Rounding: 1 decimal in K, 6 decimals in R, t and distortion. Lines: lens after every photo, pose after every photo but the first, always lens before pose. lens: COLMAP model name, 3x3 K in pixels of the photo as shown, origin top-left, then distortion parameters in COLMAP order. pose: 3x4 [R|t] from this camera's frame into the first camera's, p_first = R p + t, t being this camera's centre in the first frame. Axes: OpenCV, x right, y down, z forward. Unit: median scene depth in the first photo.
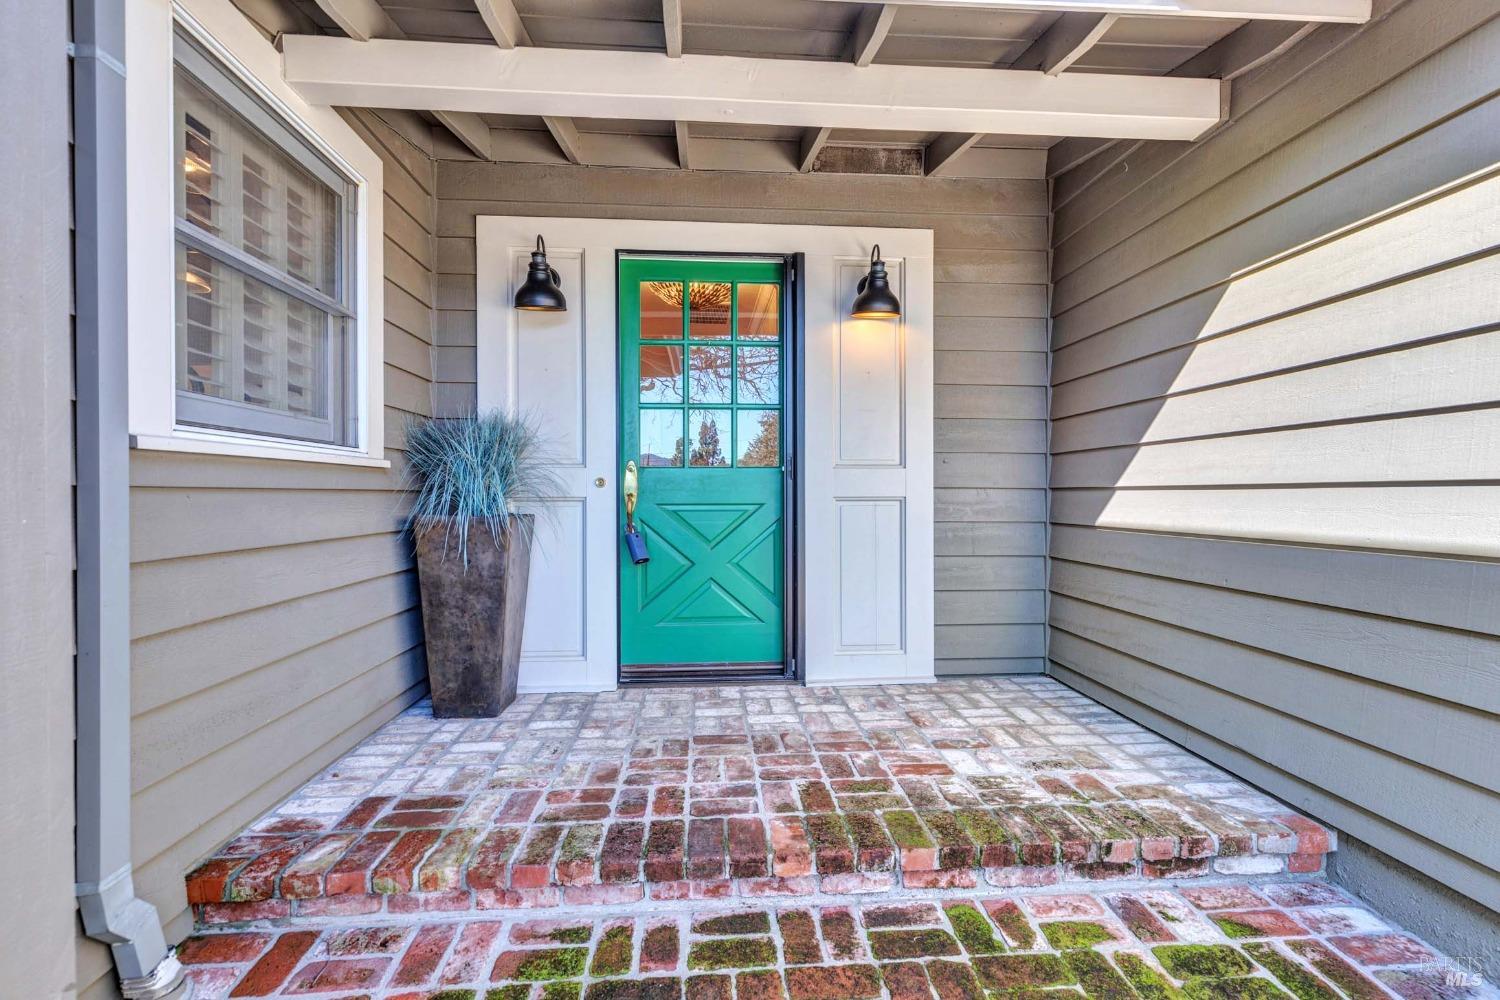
lens RADIAL K [[707.0, 0, 747.7], [0, 707.0, 465.0], [0, 0, 1]] dist [0.001741, 0.000514]
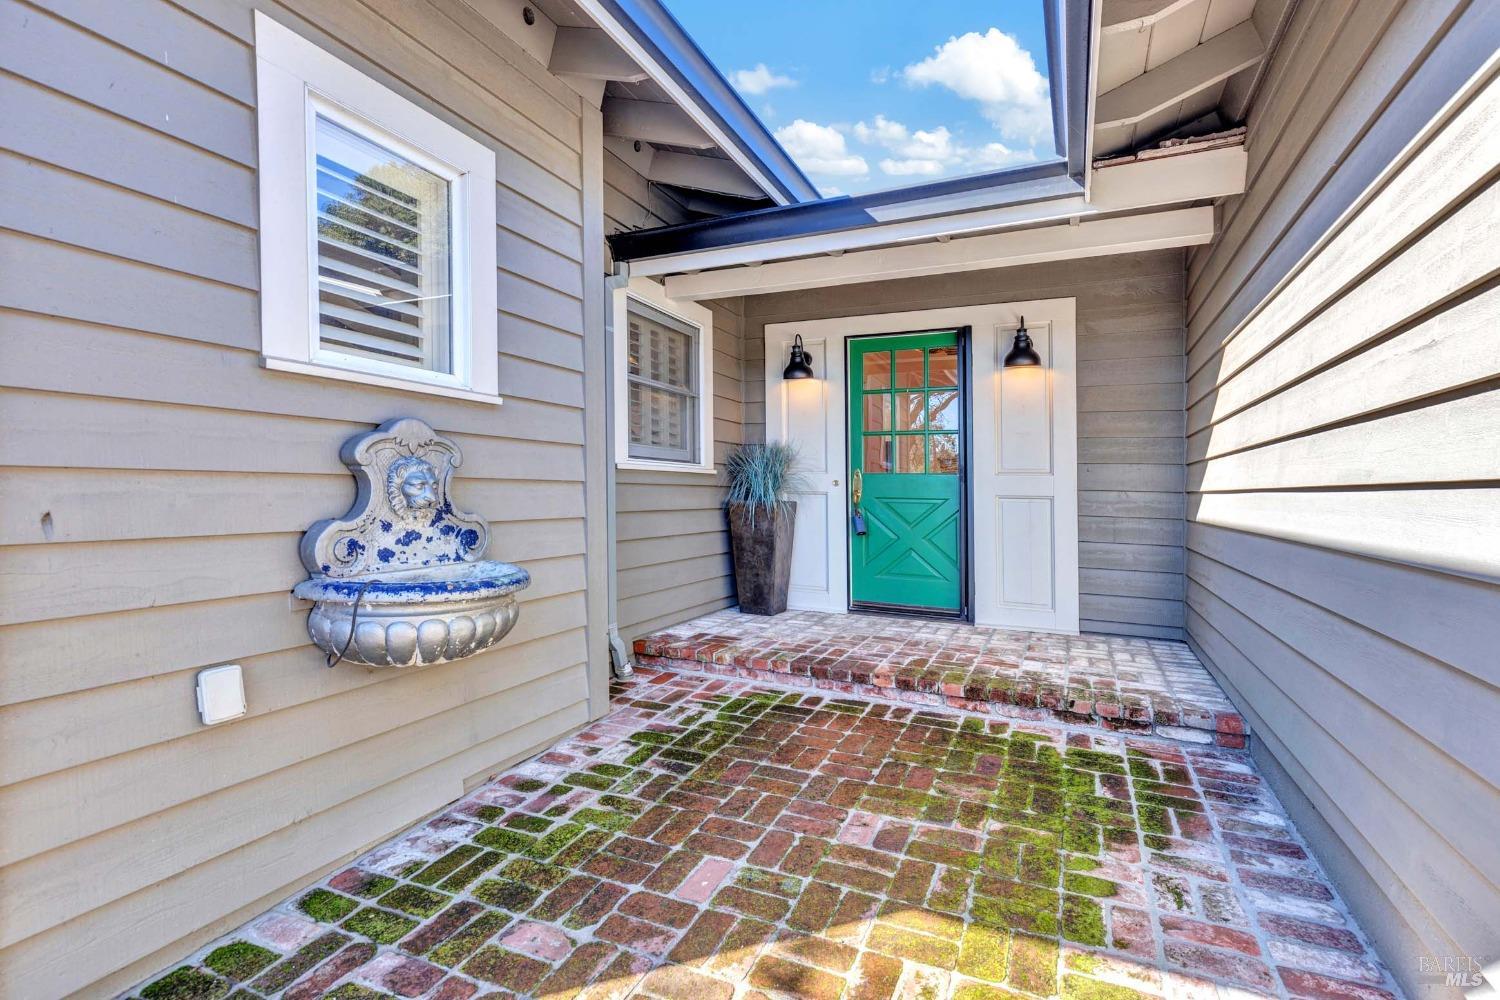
lens RADIAL K [[675.1, 0, 756.5], [0, 675.1, 487.9], [0, 0, 1]] dist [0.001370, 0.000288]
pose [[0.890030, 0.015132, -0.455651, 0.458551], [-0.000027, 0.999451, 0.033139, -0.021204], [0.455902, -0.029483, 0.889541, -0.617490]]
